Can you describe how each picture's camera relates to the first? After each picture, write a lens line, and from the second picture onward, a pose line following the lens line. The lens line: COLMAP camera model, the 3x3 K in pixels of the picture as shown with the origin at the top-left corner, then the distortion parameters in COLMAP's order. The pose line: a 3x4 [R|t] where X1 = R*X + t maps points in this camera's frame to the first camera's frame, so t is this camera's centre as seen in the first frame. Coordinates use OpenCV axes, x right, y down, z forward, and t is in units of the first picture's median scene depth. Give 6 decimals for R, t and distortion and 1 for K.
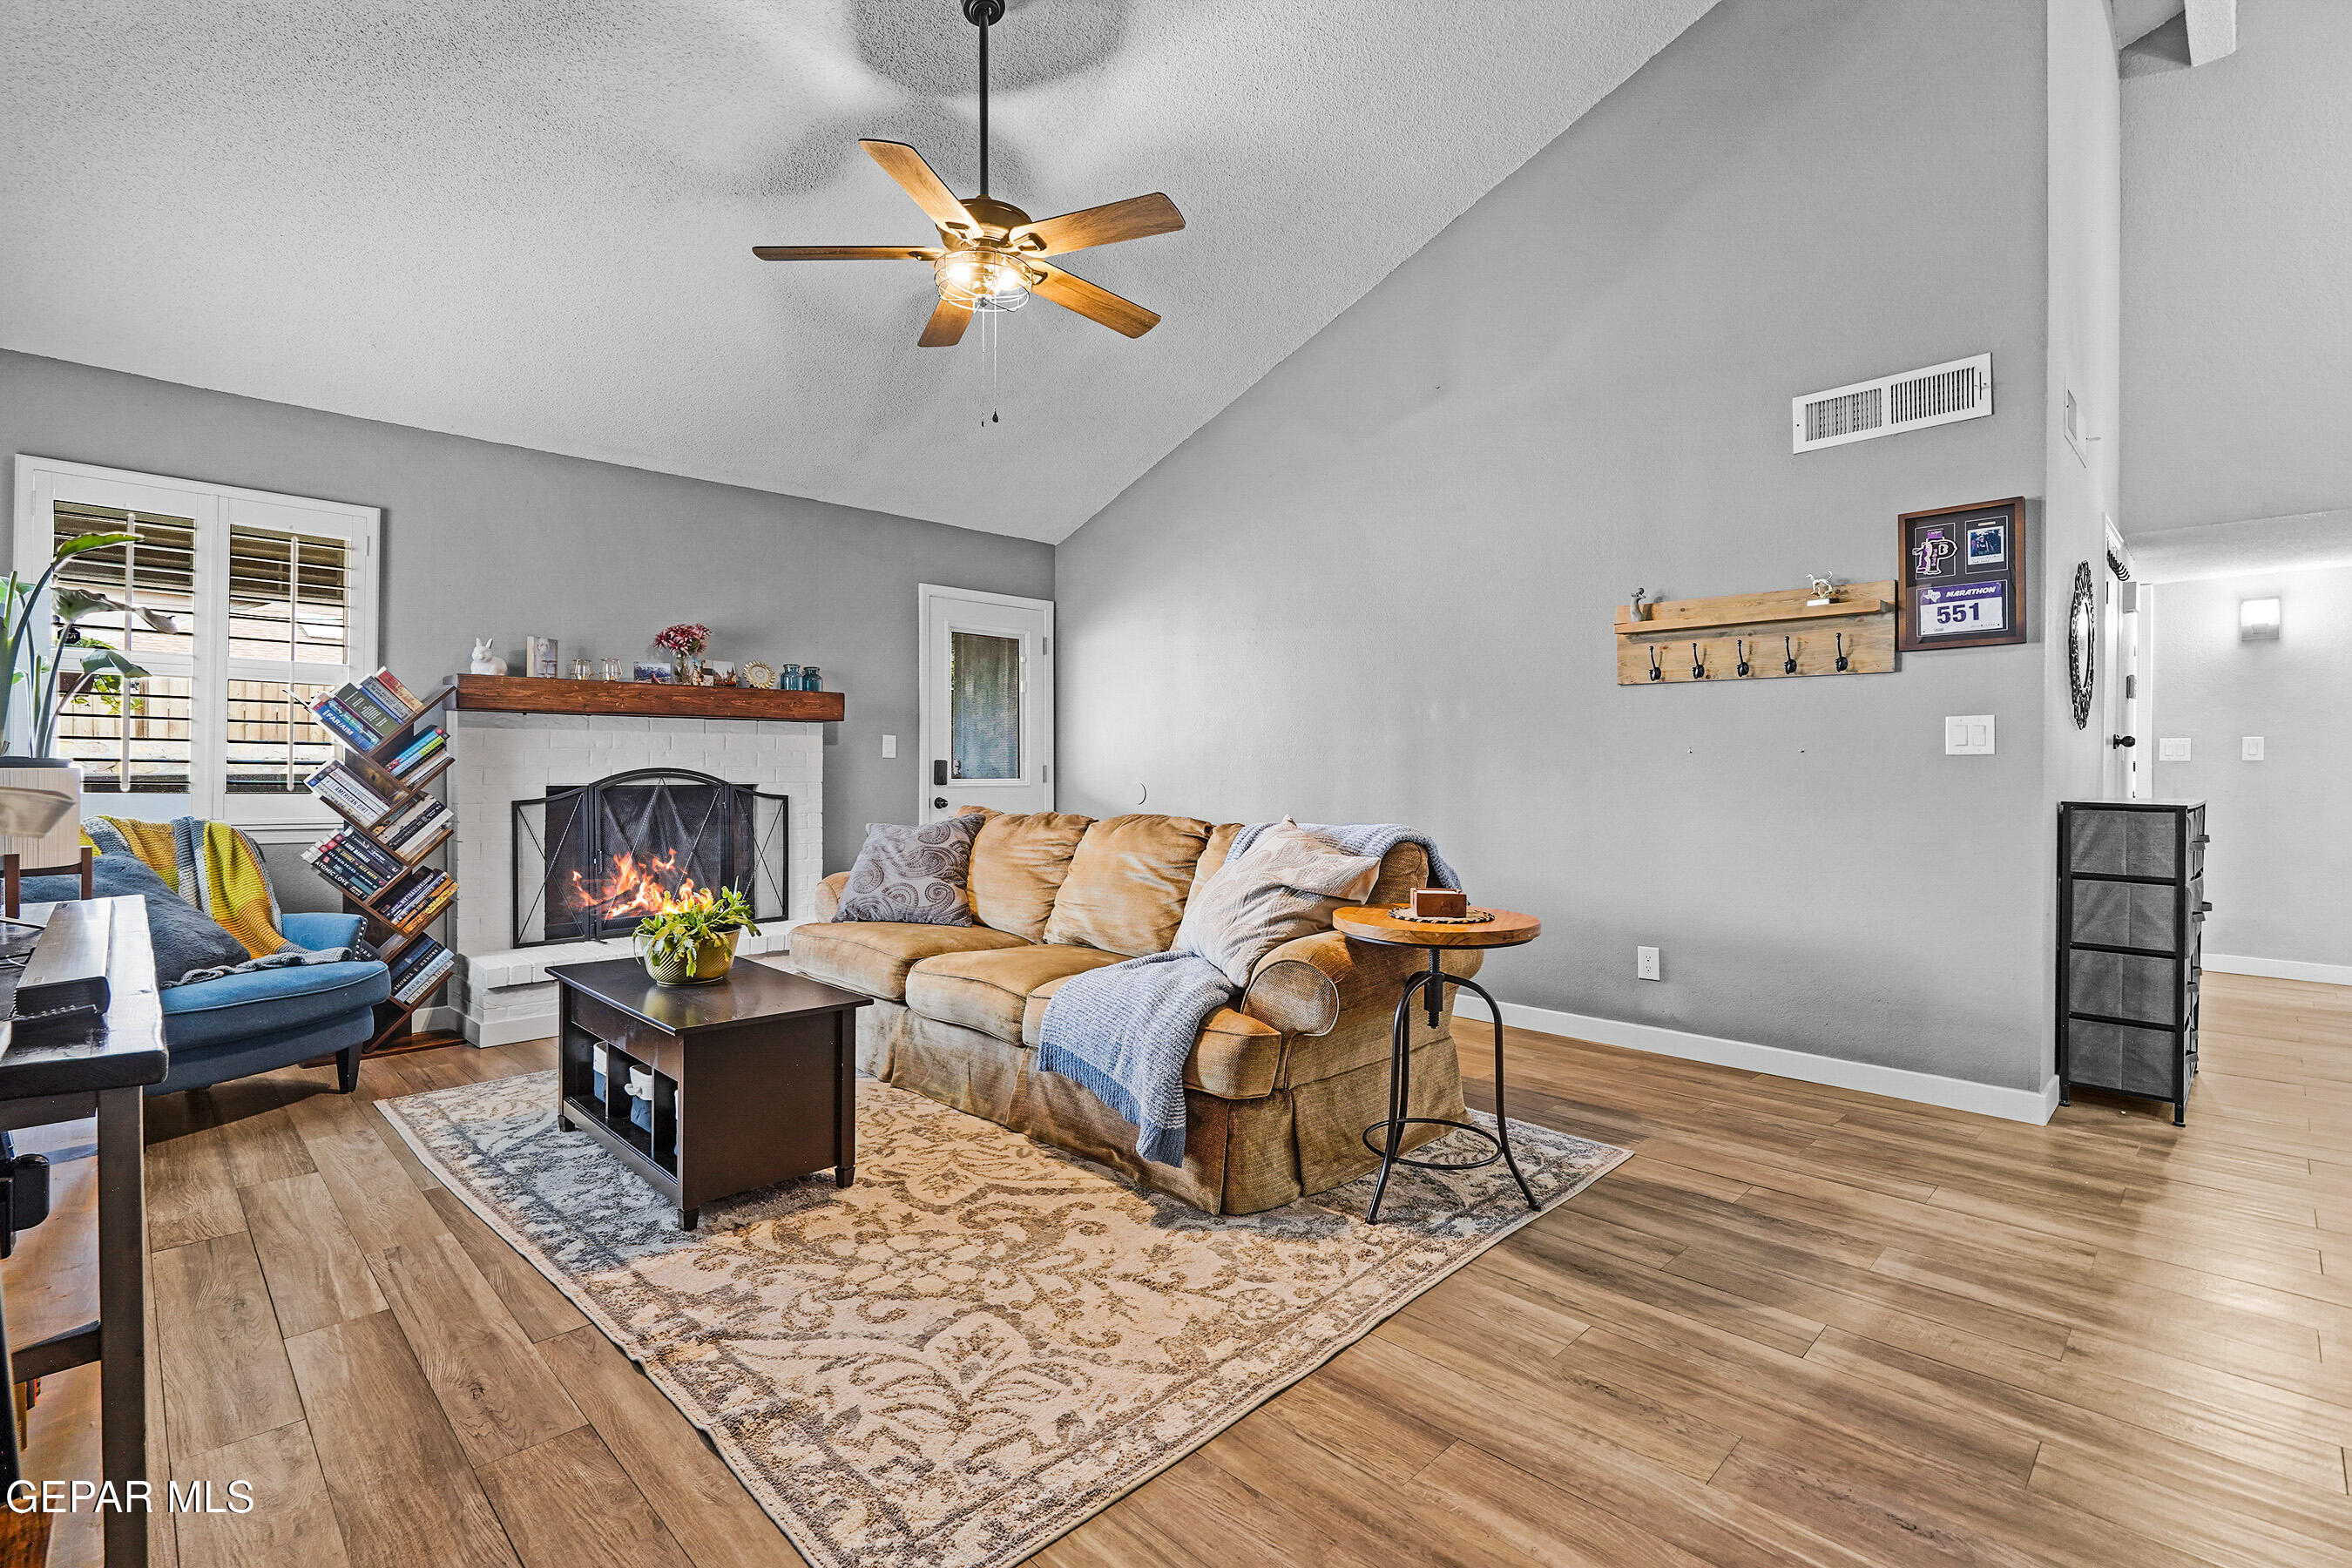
lens RADIAL K [[1078.5, 0, 1165.8], [0, 1078.5, 776.9], [0, 0, 1]] dist [-0.001701, -0.000088]
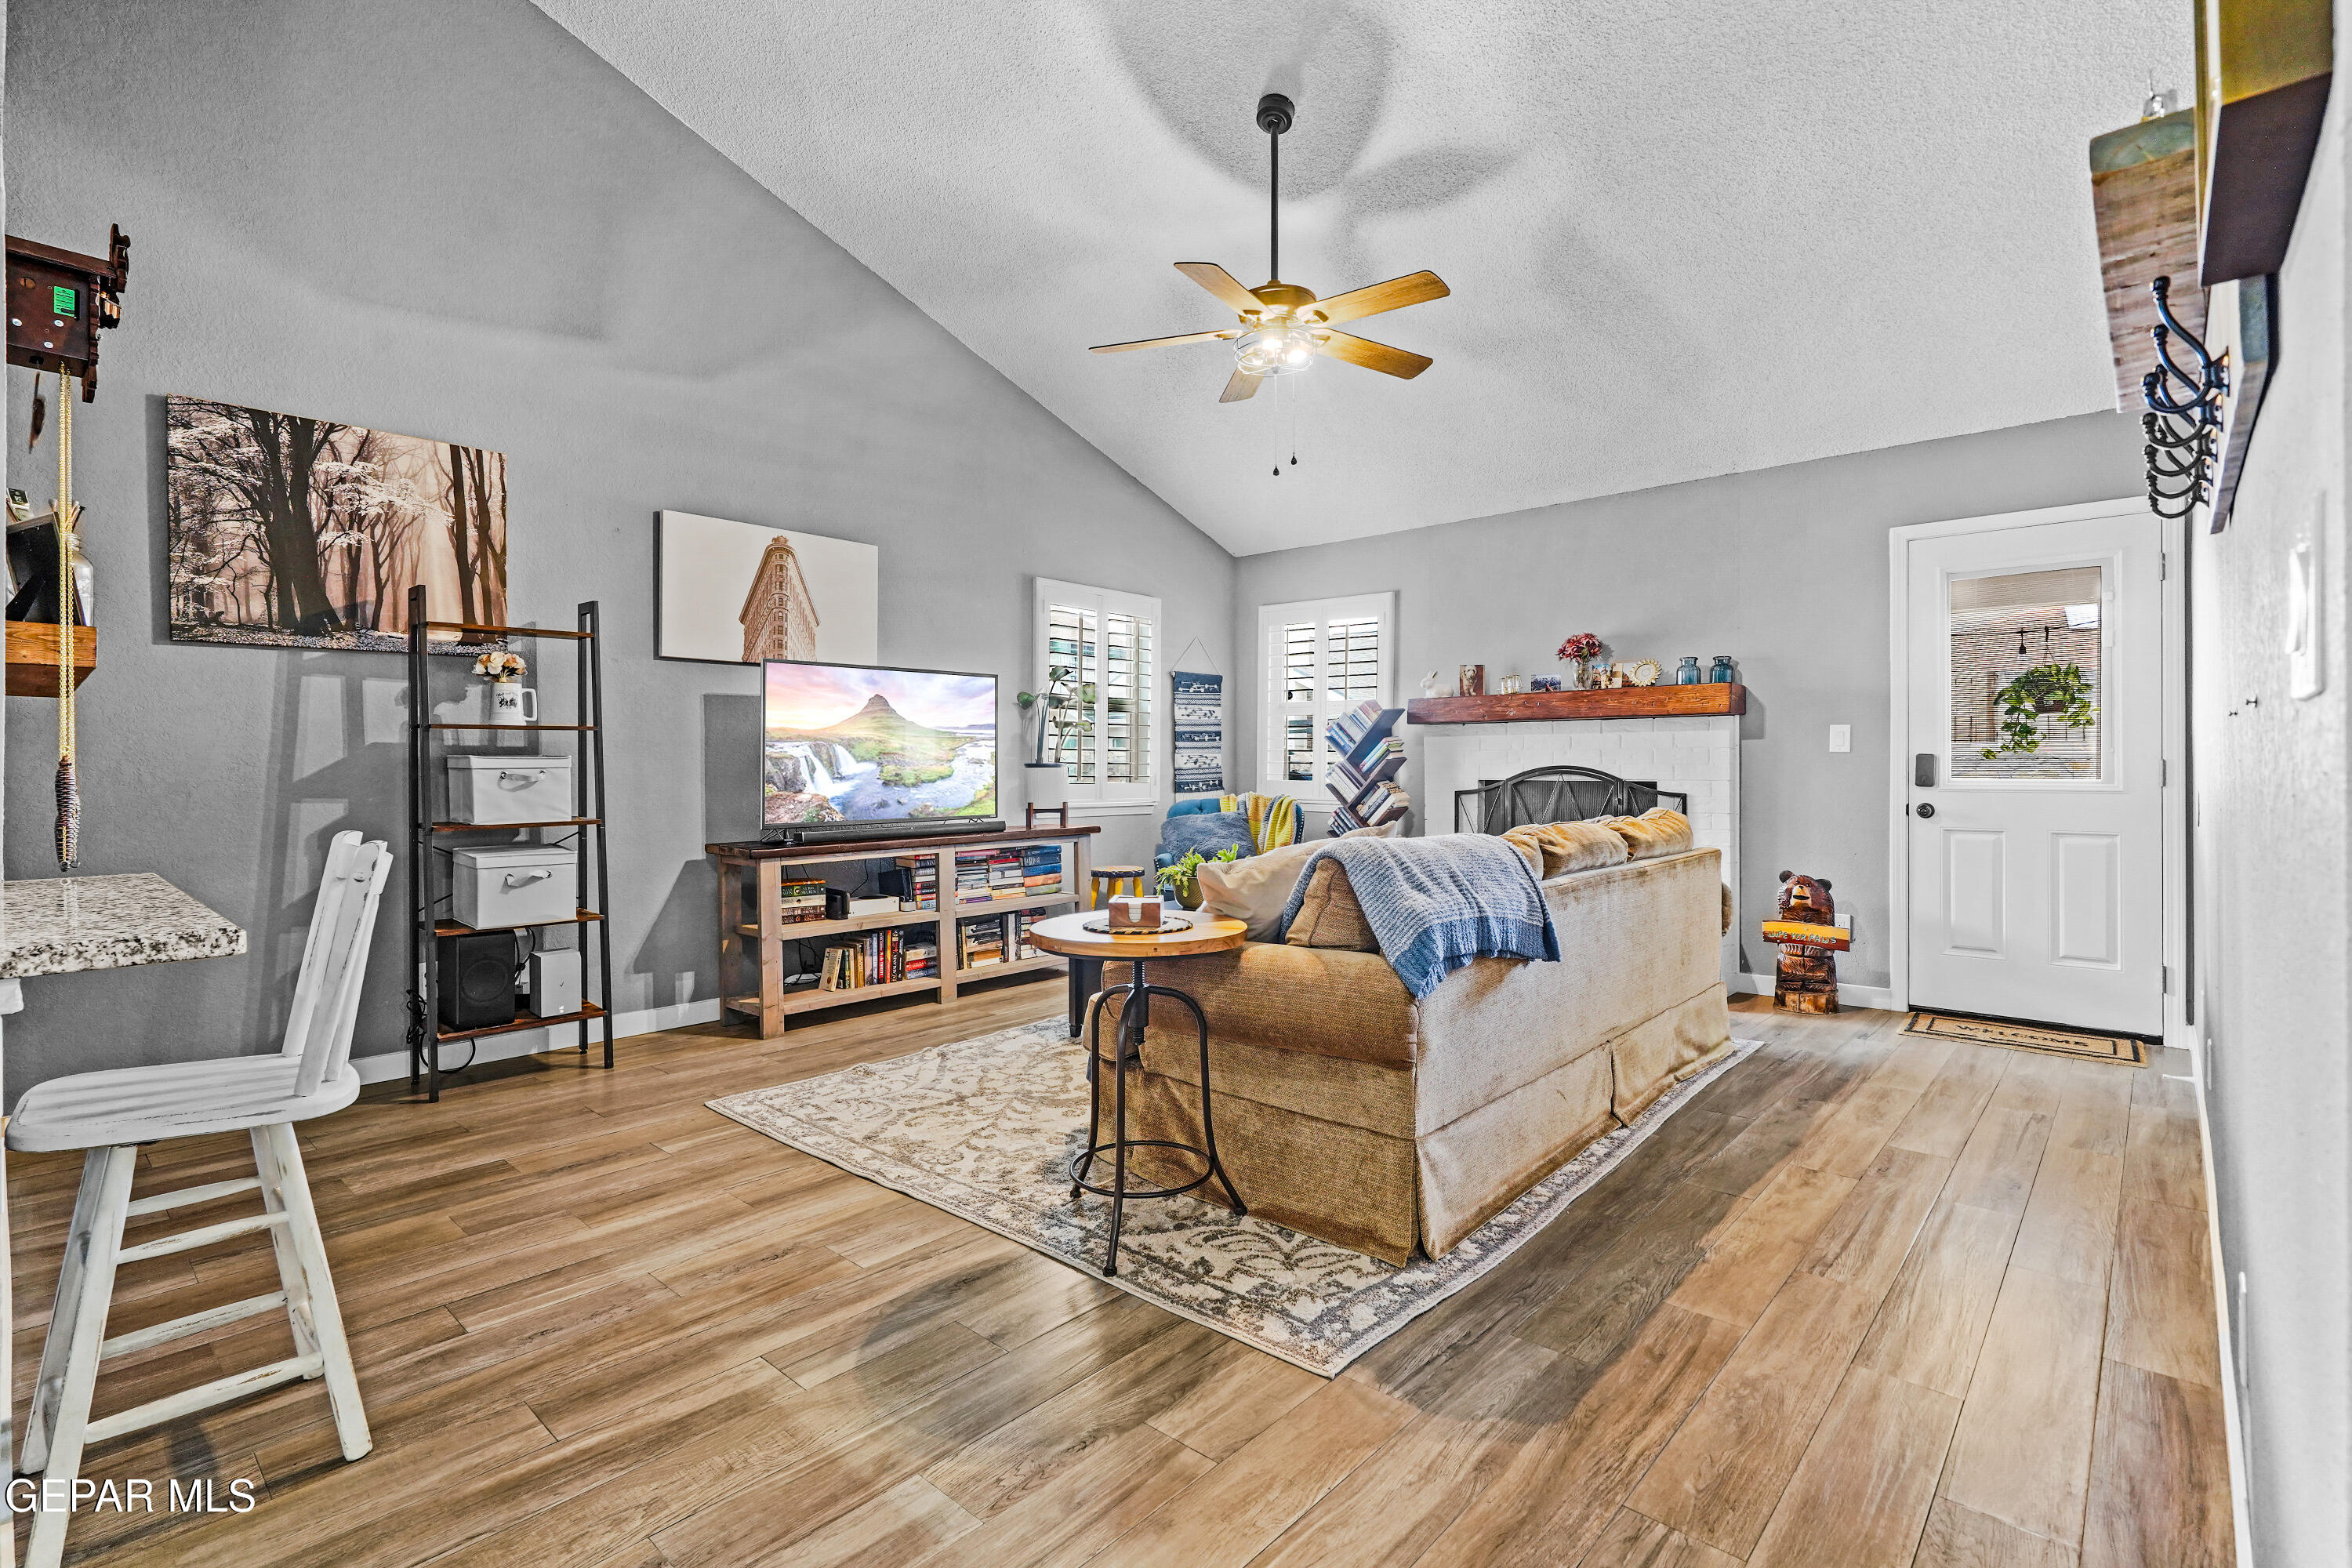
lens RADIAL K [[1078.5, 0, 1165.9], [0, 1078.5, 773.0], [0, 0, 1]] dist [-0.001701, -0.000088]
pose [[0.055523, 0.007334, -0.998430, 1.302239], [-0.003848, 0.999967, 0.007132, -0.013922], [0.998450, 0.003446, 0.055549, 1.063593]]
